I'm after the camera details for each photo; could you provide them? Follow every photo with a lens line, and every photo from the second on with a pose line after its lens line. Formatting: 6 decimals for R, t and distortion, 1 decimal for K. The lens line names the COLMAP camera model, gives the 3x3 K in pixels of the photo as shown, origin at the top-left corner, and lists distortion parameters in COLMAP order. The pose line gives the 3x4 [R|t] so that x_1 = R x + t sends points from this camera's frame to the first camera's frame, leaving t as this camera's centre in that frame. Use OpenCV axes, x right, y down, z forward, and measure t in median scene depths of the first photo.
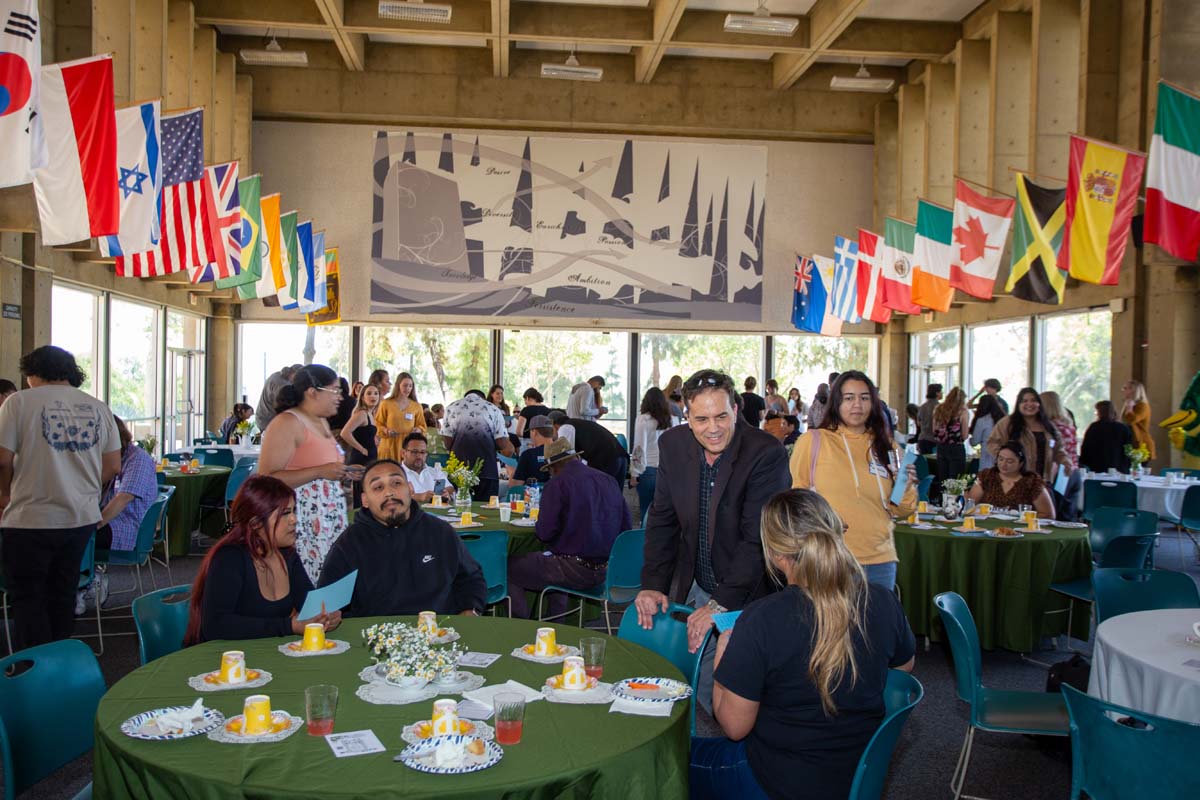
lens RADIAL K [[980.5, 0, 589.7], [0, 980.5, 395.4], [0, 0, 1]] dist [-0.034561, 0.086834]
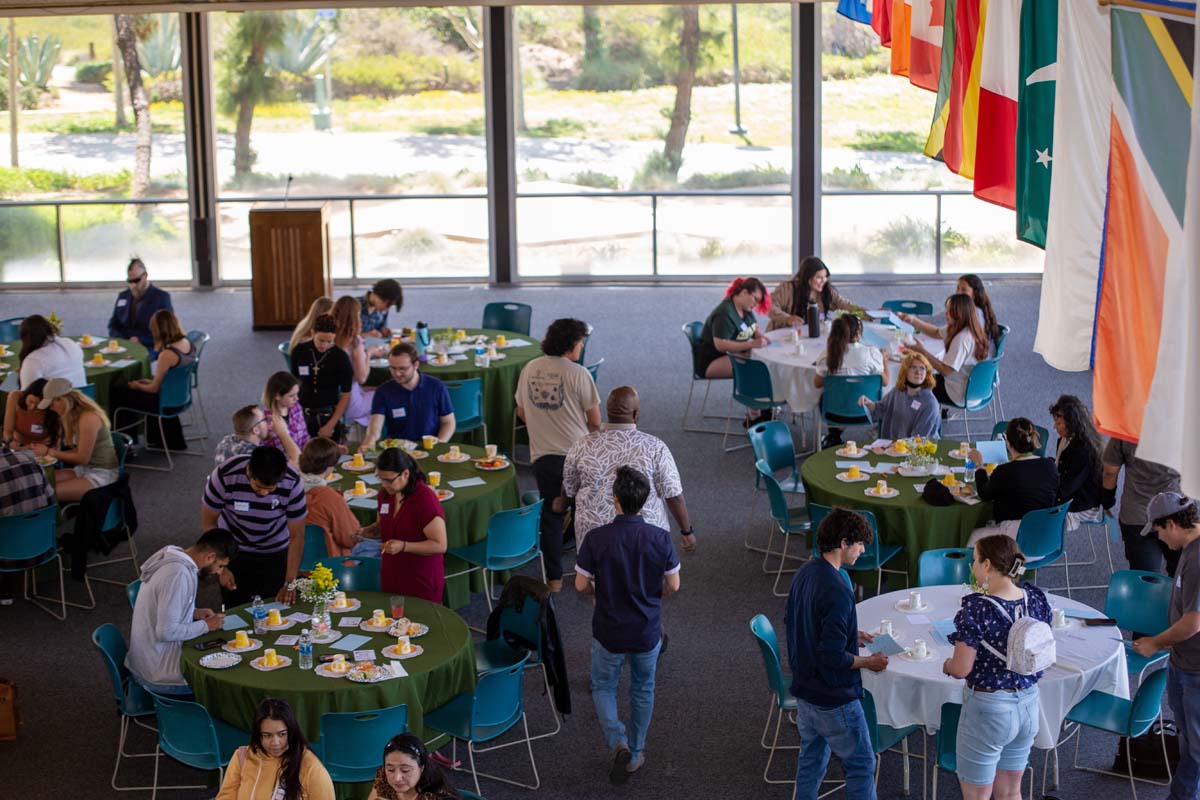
lens RADIAL K [[2514.6, 0, 599.2], [0, 2514.6, 401.7], [0, 0, 1]] dist [-0.276555, 0.000000]
pose [[0.992540, -0.001414, -0.121912, 0.235640], [0.031520, 0.968914, 0.245381, -0.170195], [0.117775, -0.247393, 0.961731, -0.129249]]
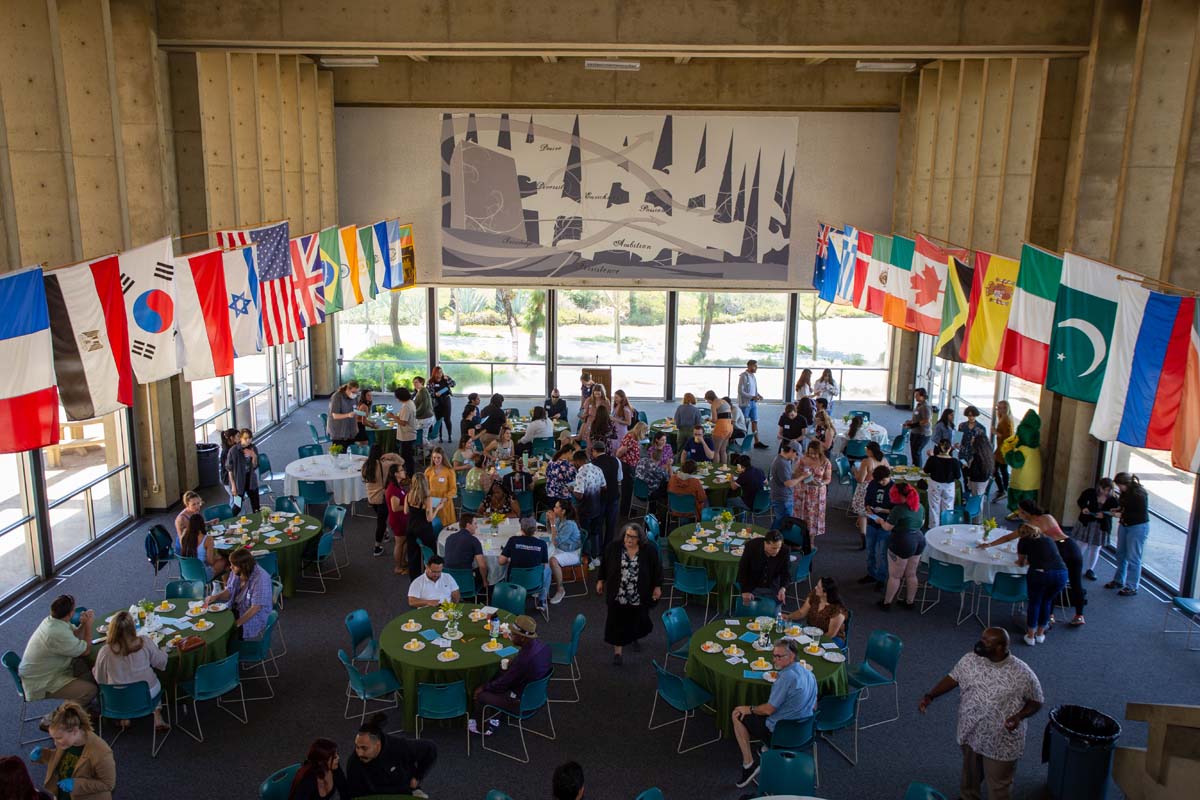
lens RADIAL K [[980.5, 0, 590.9], [0, 980.5, 399.0], [0, 0, 1]] dist [-0.034561, 0.086834]
pose [[0.994104, 0.018101, -0.106907, 0.077538], [0.003429, 0.980225, 0.197856, -0.170192], [0.108374, -0.197056, 0.974384, -0.140552]]
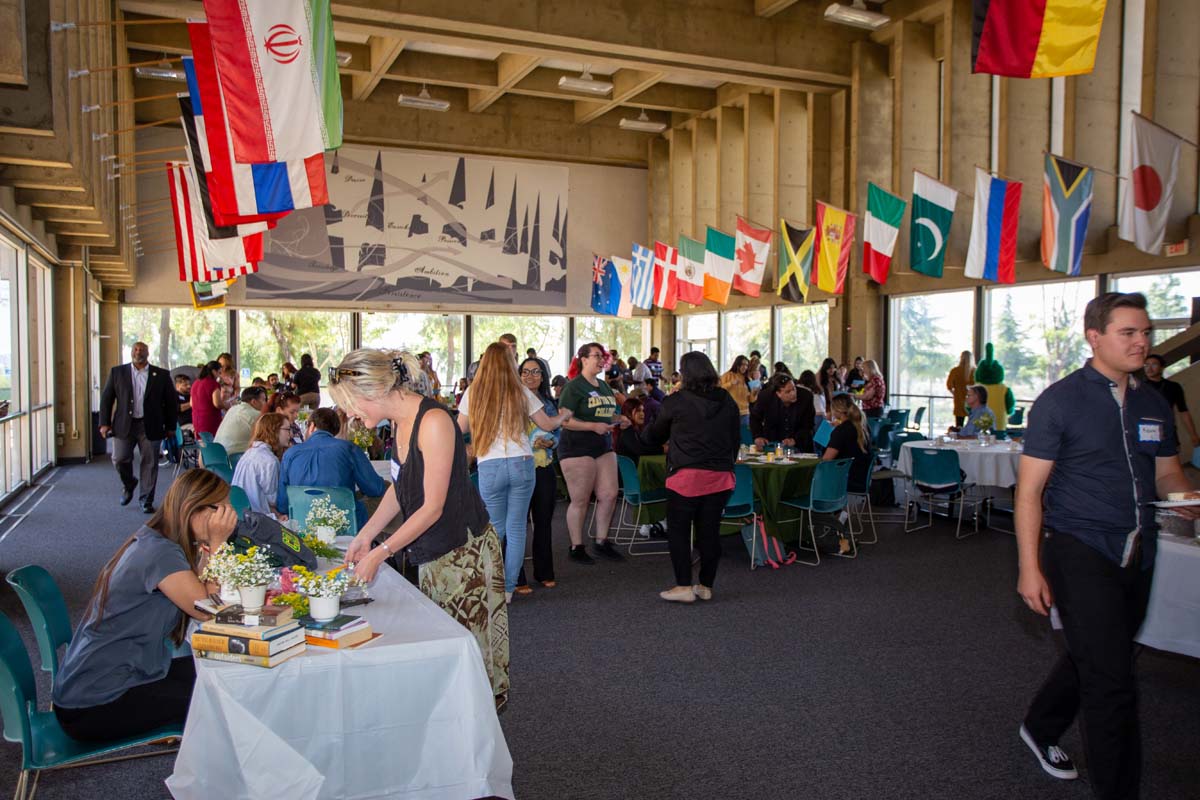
lens RADIAL K [[980.5, 0, 598.9], [0, 980.5, 396.0], [0, 0, 1]] dist [-0.034561, 0.086834]
pose [[0.947613, -0.026283, 0.318336, -0.199506], [0.015933, 0.999258, 0.035072, -0.002560], [-0.319022, -0.028163, 0.947329, -0.229963]]
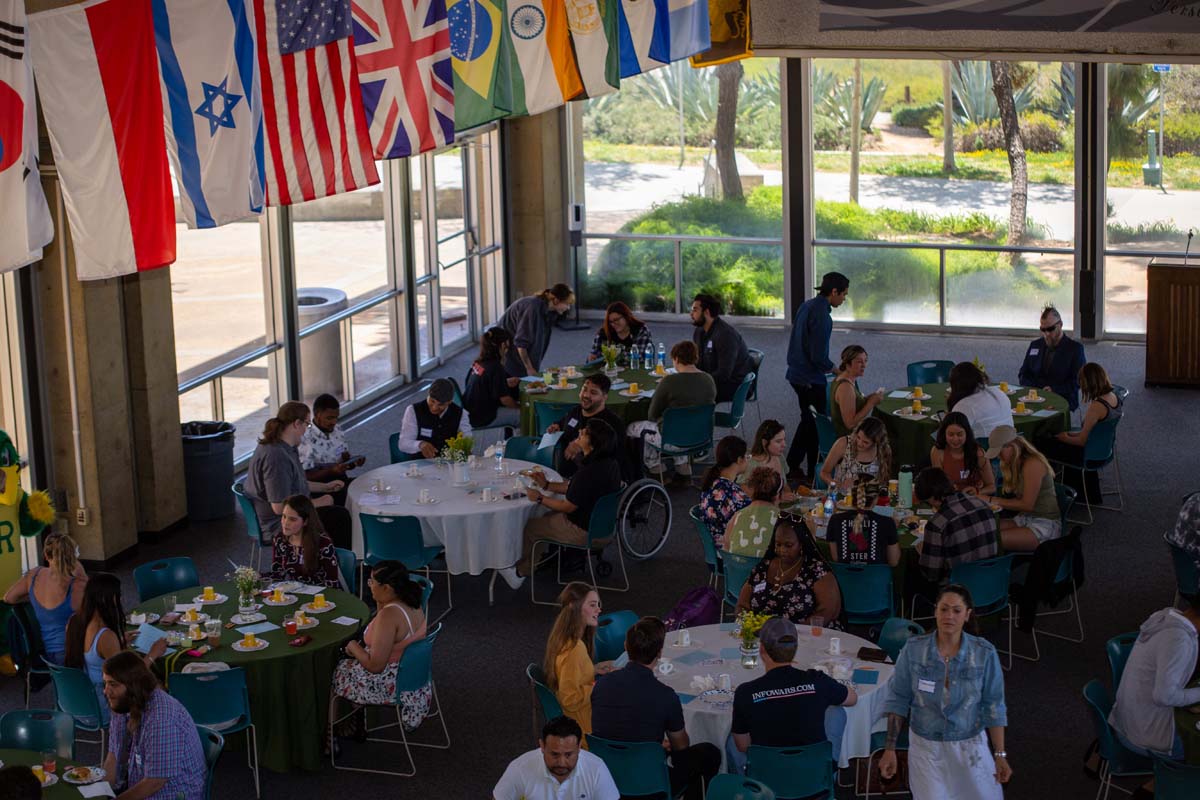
lens RADIAL K [[2514.6, 0, 601.5], [0, 2514.6, 399.7], [0, 0, 1]] dist [-0.276555, 0.000000]
pose [[0.910134, 0.050333, -0.411245, 0.180038], [0.042968, 0.975774, 0.214521, -0.171538], [0.412079, -0.212913, 0.885922, -0.137210]]
